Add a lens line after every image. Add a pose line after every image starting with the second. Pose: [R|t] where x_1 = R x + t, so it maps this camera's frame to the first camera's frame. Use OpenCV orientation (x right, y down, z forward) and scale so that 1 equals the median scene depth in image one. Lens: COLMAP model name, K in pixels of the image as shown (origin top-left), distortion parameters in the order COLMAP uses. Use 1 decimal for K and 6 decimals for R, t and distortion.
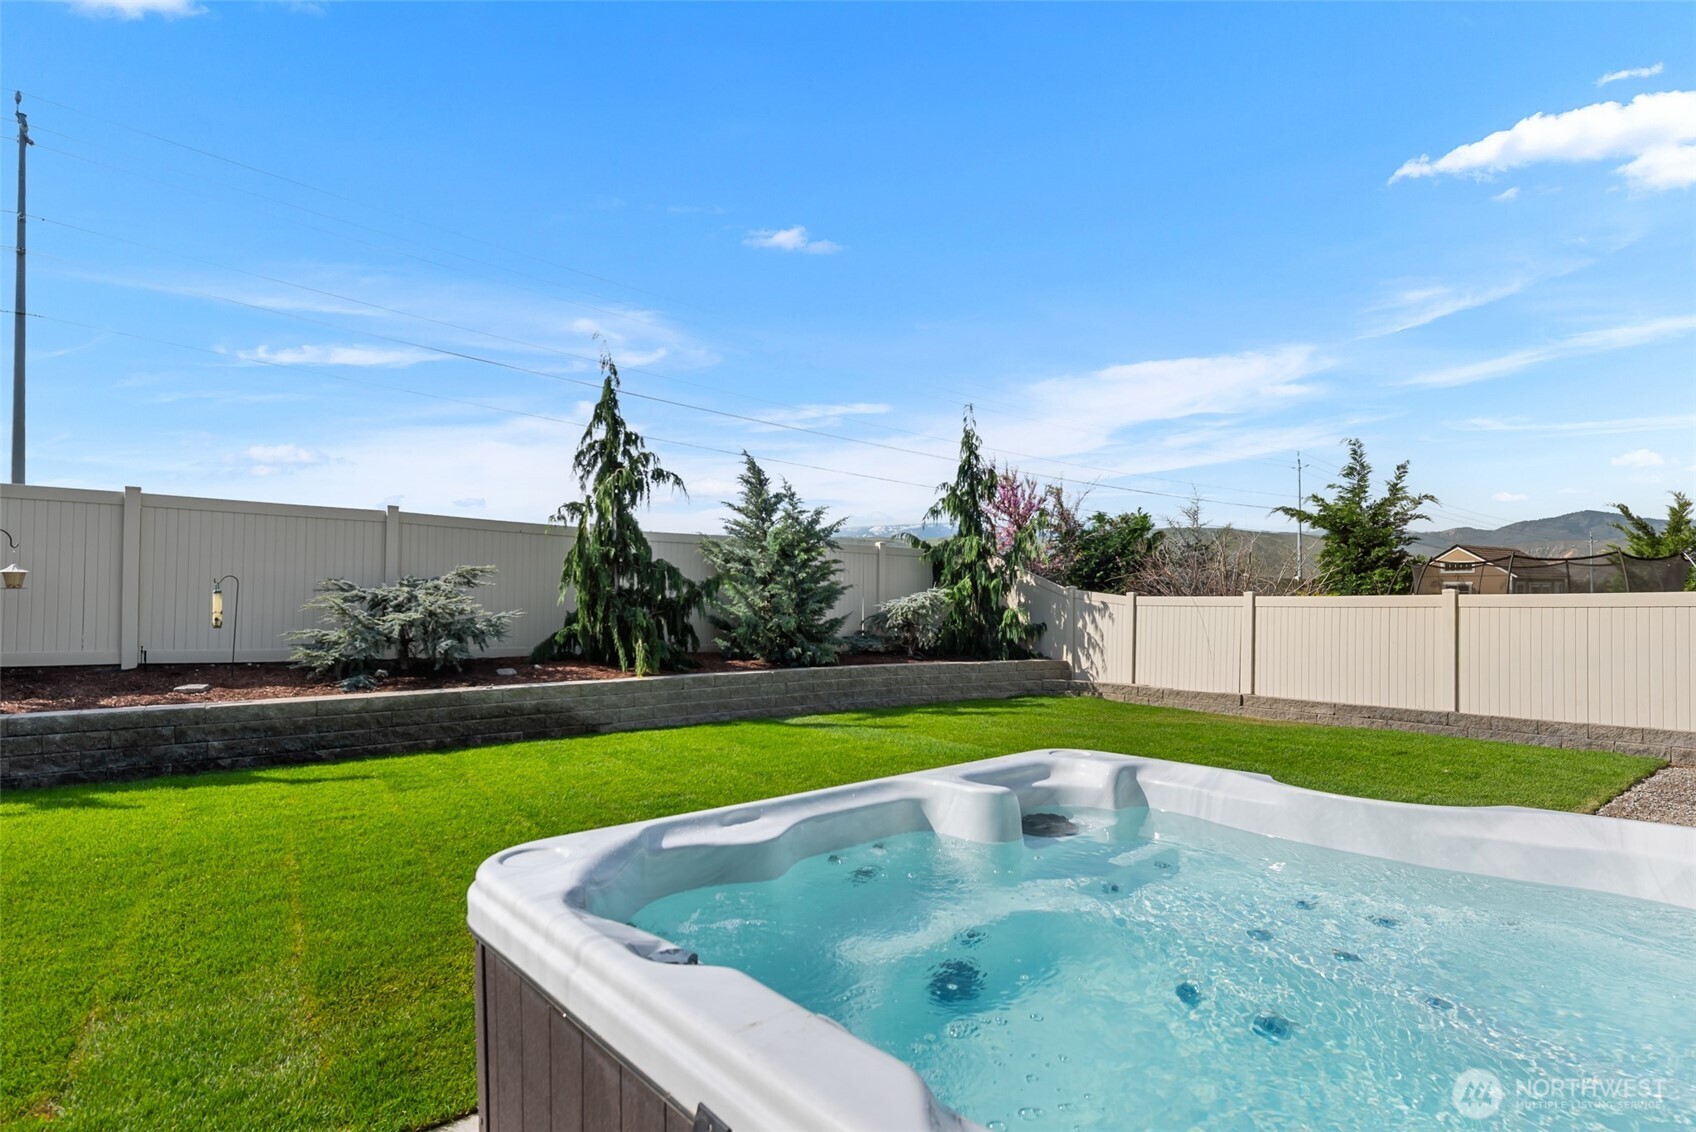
lens RADIAL K [[860.8, 0, 878.4], [0, 860.8, 599.5], [0, 0, 1]] dist [0.004625, -0.000054]
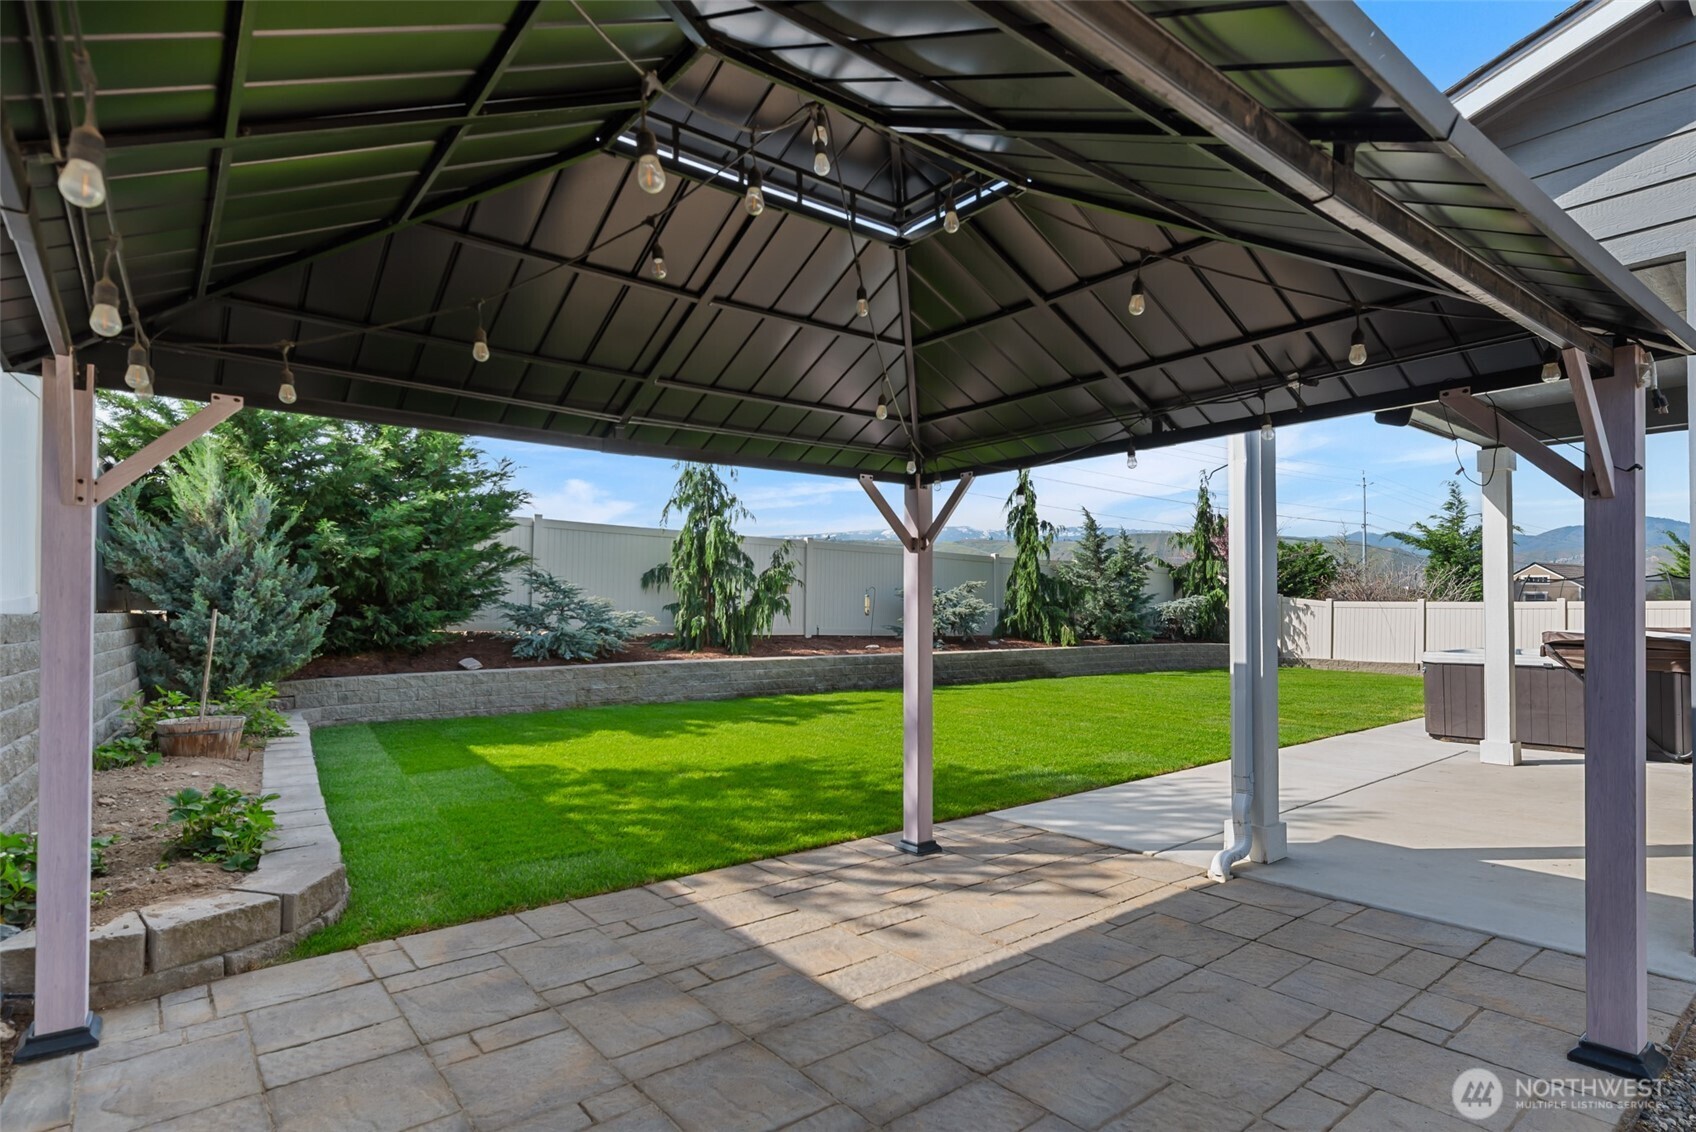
lens RADIAL K [[860.8, 0, 840.6], [0, 860.8, 601.6], [0, 0, 1]] dist [0.004625, -0.000054]
pose [[0.998534, 0.005544, -0.053846, -0.464336], [-0.005661, 0.999982, -0.002019, 0.004774], [0.053833, 0.002320, 0.998547, -0.538502]]
